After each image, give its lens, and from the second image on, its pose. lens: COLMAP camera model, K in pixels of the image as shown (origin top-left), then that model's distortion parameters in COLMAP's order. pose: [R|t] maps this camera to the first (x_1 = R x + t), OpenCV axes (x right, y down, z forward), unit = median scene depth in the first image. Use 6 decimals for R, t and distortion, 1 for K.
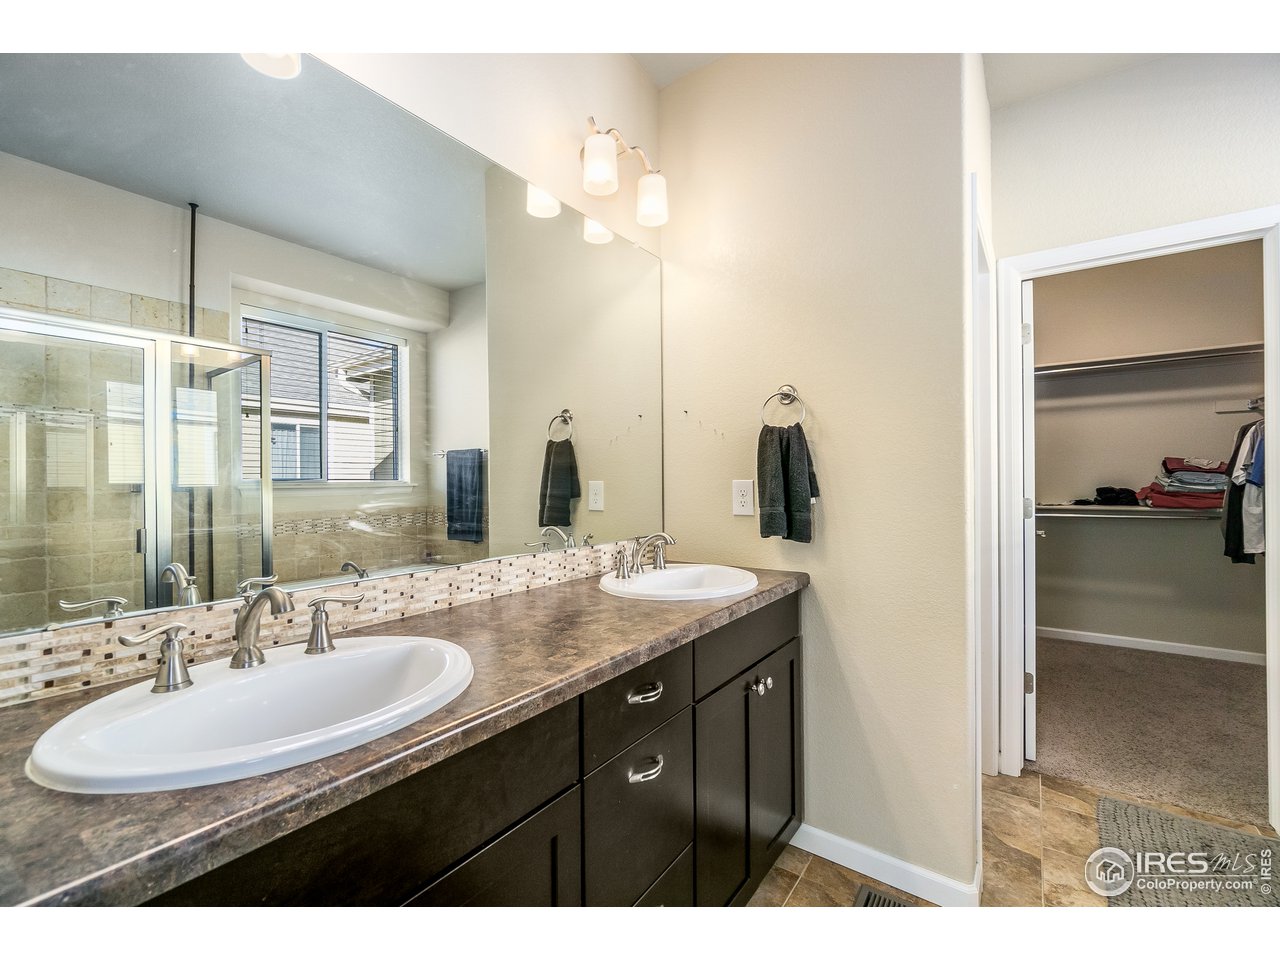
lens RADIAL K [[549.5, 0, 635.5], [0, 549.5, 475.4], [0, 0, 1]] dist [0.001665, 0.000312]
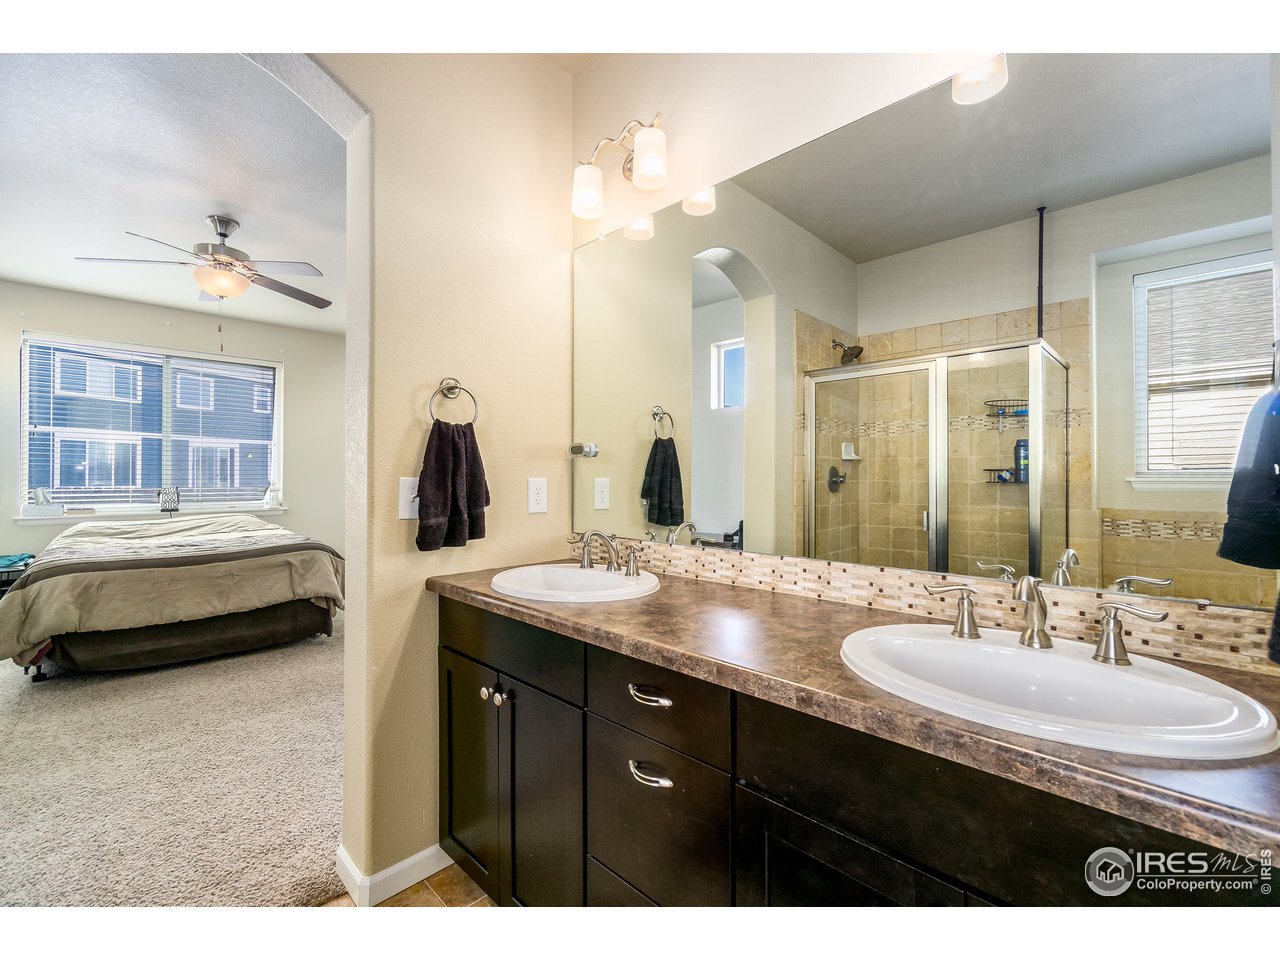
lens RADIAL K [[549.5, 0, 635.5], [0, 549.5, 475.4], [0, 0, 1]] dist [0.001665, 0.000312]
pose [[-0.148548, 0.005687, -0.988889, 0.761130], [0.010167, 0.999939, 0.004223, 0.001426], [0.988853, -0.009427, -0.148596, 0.868806]]
